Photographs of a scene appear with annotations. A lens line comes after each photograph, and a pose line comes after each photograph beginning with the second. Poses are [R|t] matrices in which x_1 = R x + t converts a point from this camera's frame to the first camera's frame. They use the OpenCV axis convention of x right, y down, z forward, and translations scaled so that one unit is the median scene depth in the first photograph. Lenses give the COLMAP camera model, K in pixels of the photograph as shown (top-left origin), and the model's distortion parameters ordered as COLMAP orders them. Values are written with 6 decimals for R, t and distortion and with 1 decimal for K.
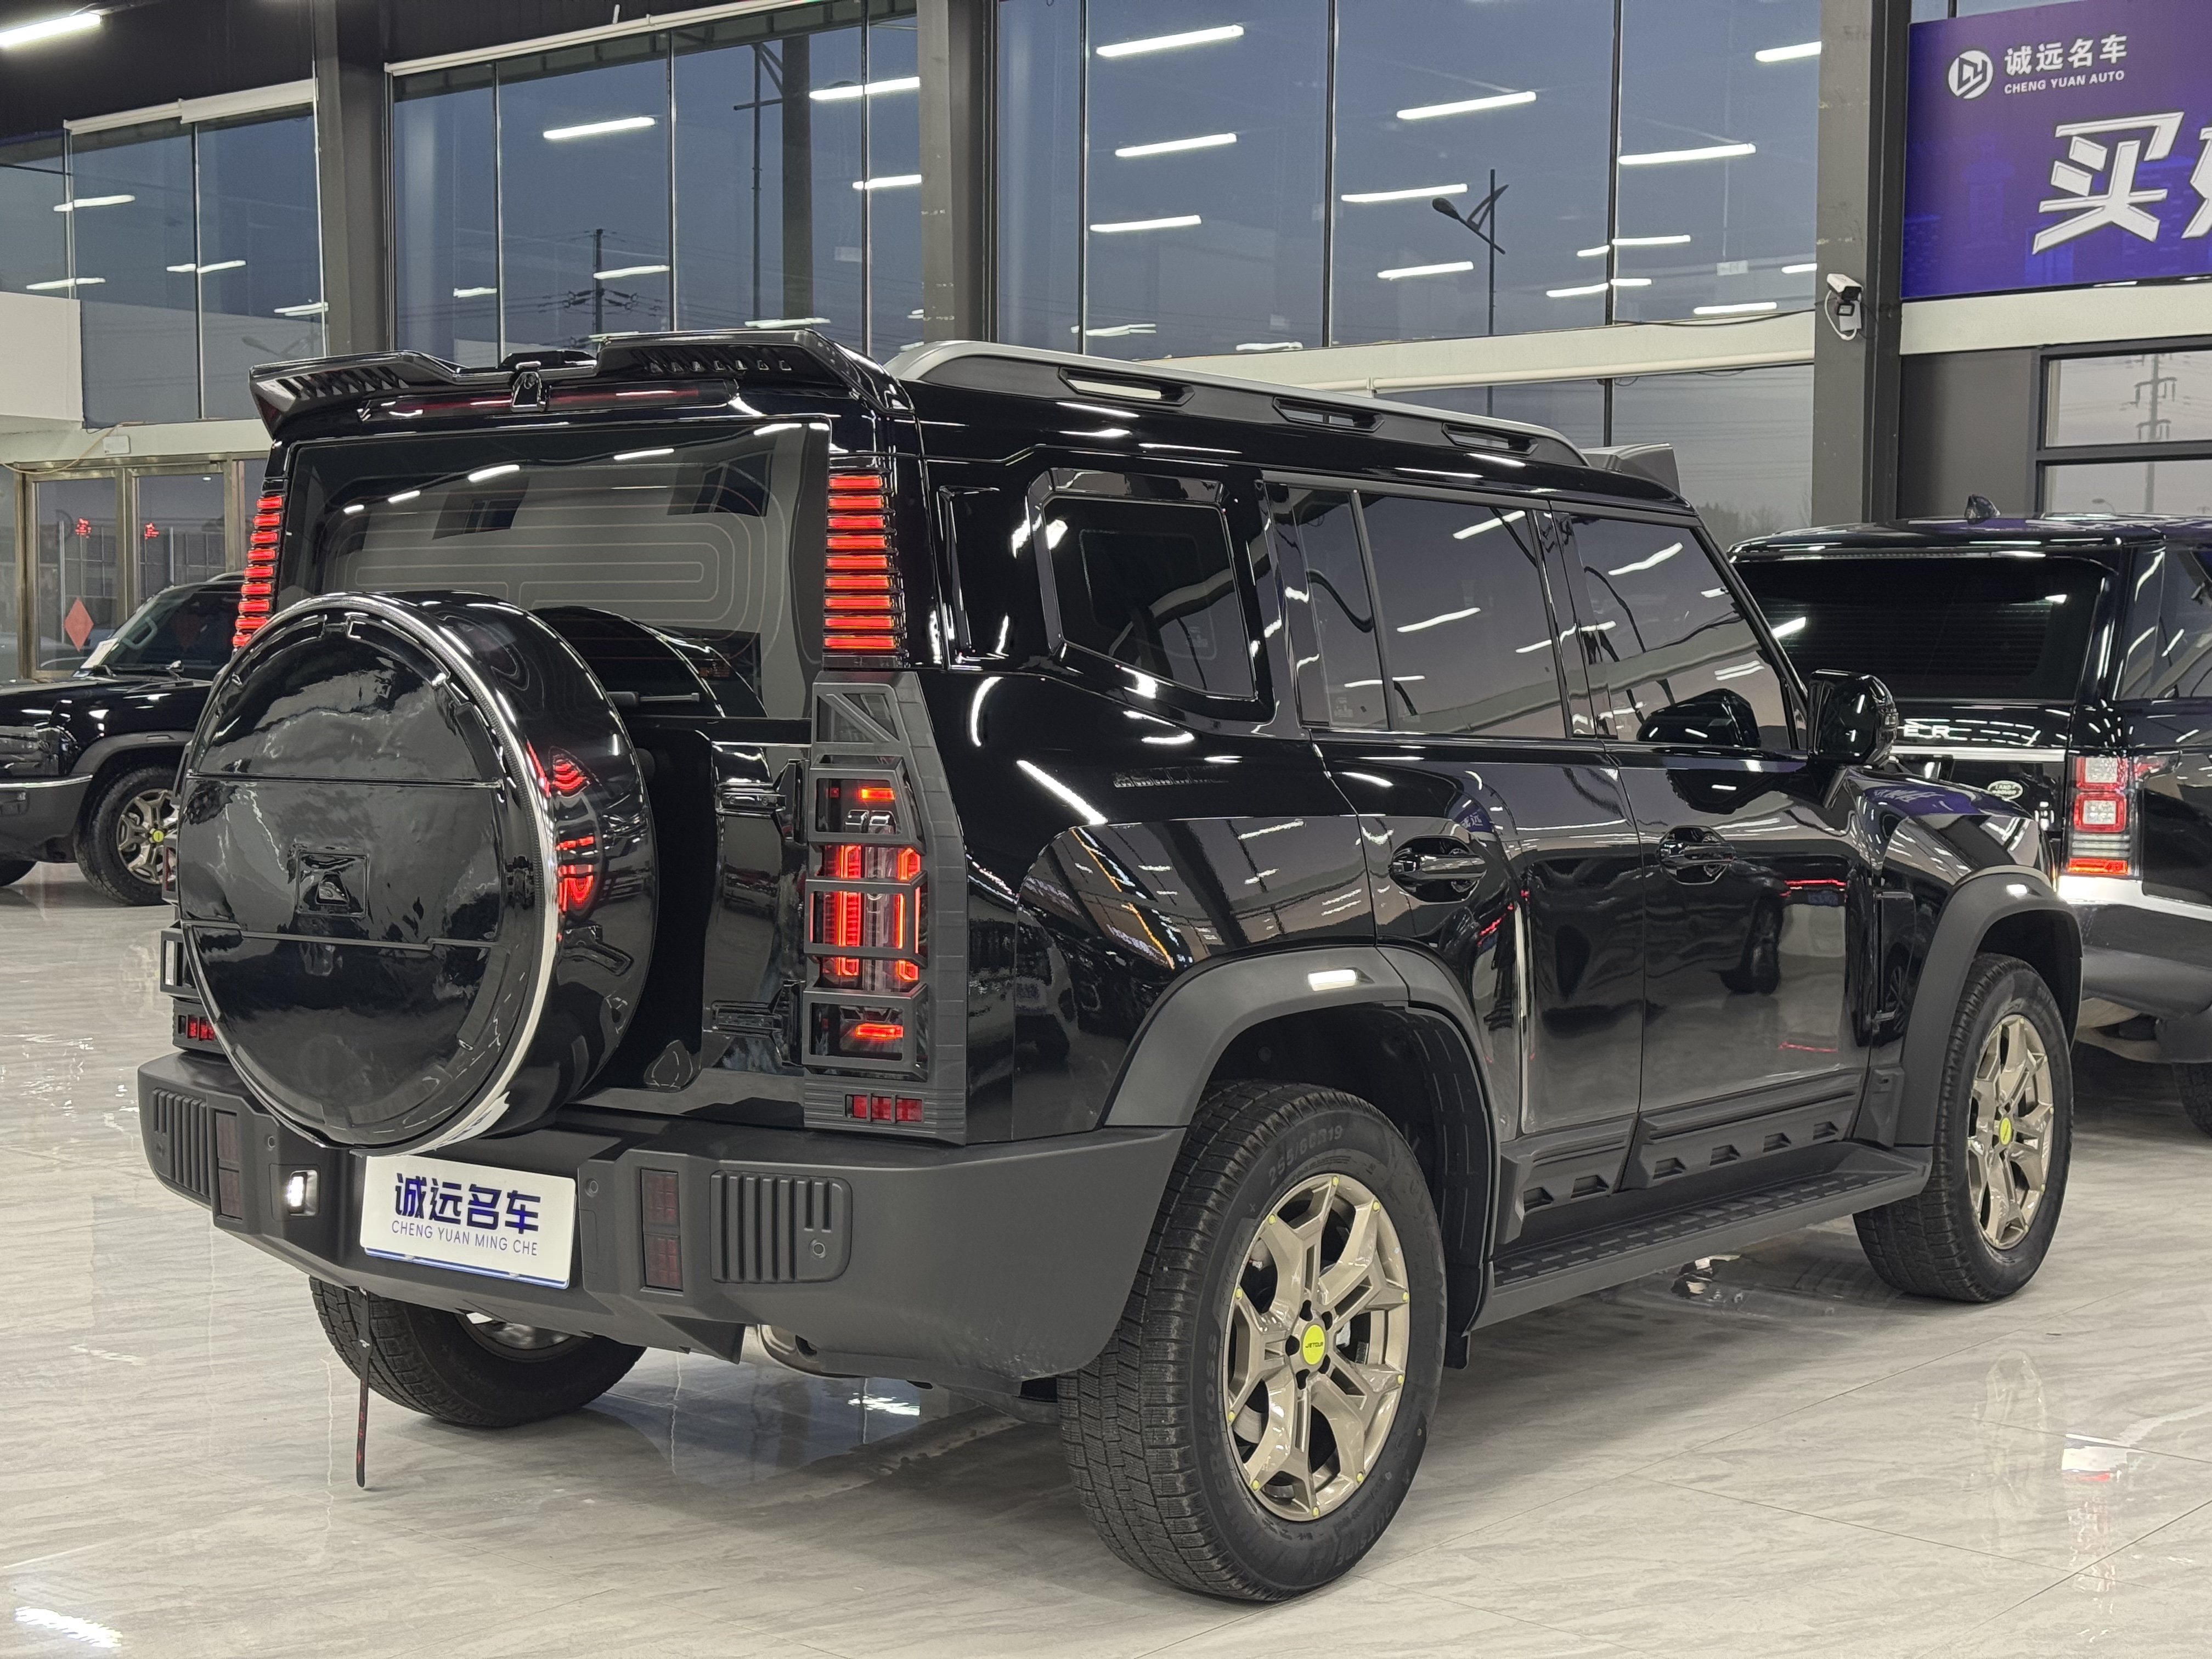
lens RADIAL K [[3266.2, 0, 1073.1], [0, 3266.2, 837.1], [0, 0, 1]] dist [0.448193, -1.249298]
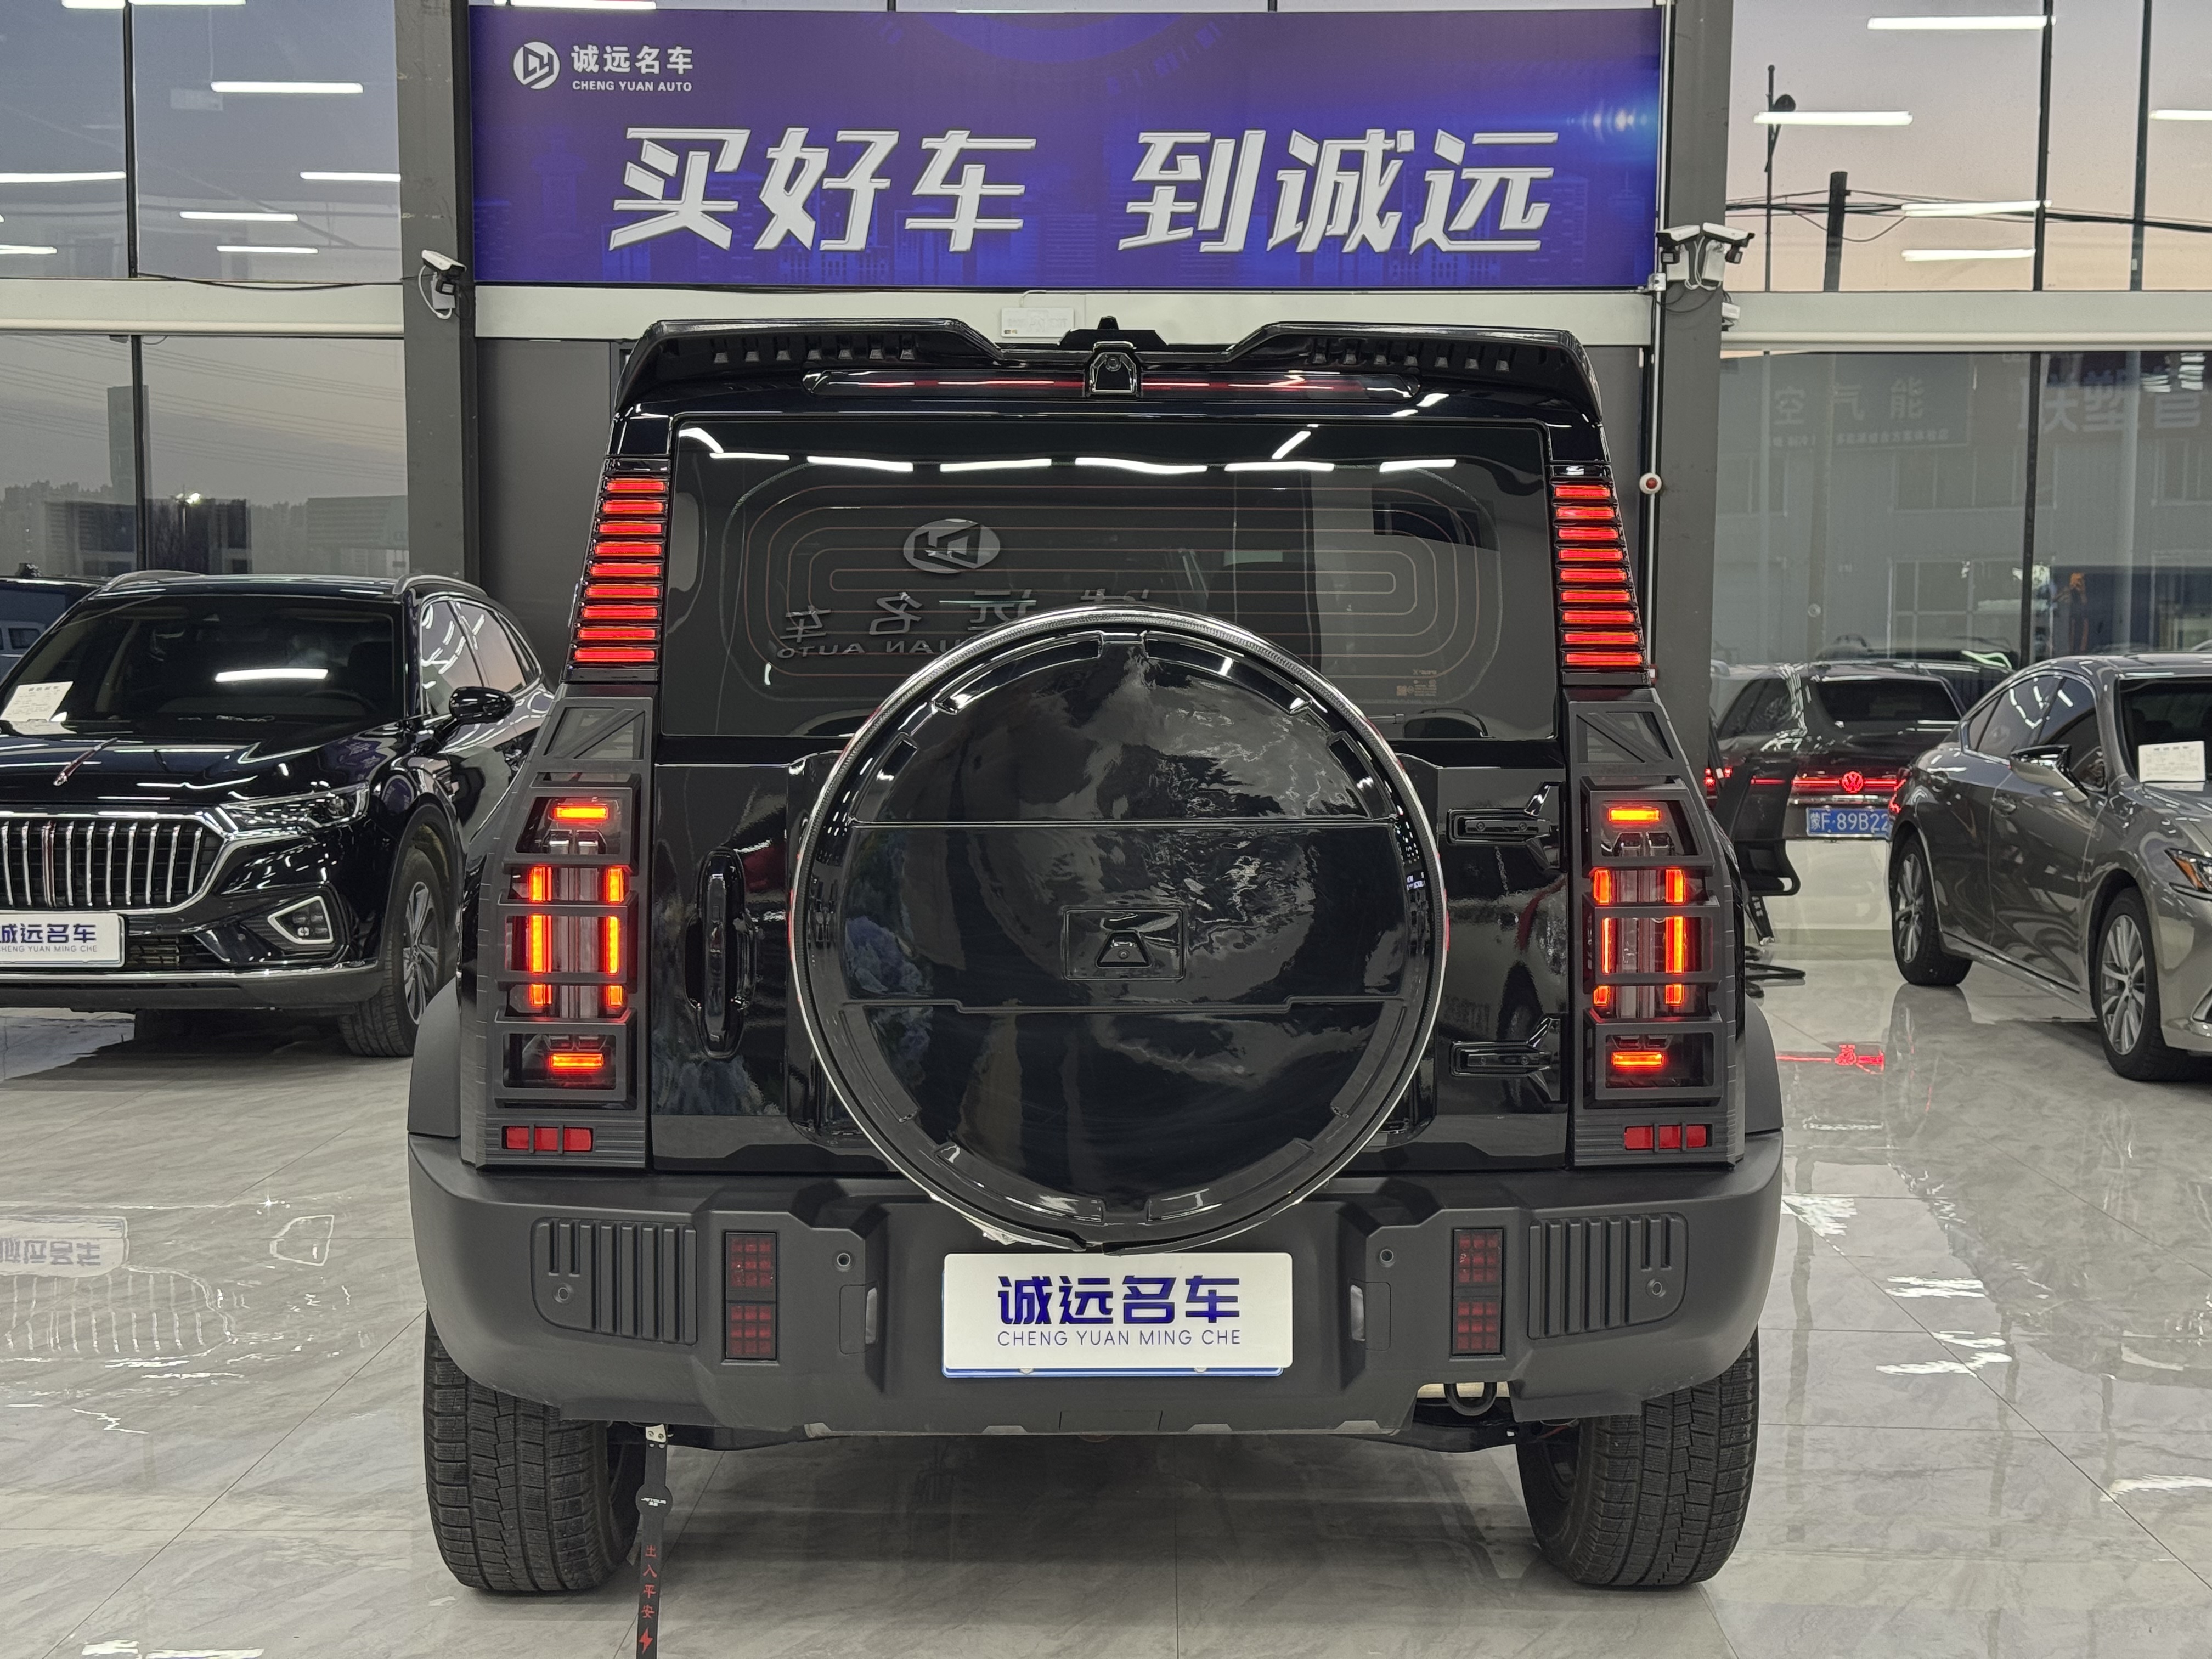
lens RADIAL K [[3266.2, 0, 1073.1], [0, 3266.2, 837.1], [0, 0, 1]] dist [0.448193, -1.249298]
pose [[0.752377, -0.051308, 0.656732, -0.298916], [0.043552, 0.998655, 0.028127, -0.014752], [-0.657292, 0.007440, 0.753599, 0.136399]]
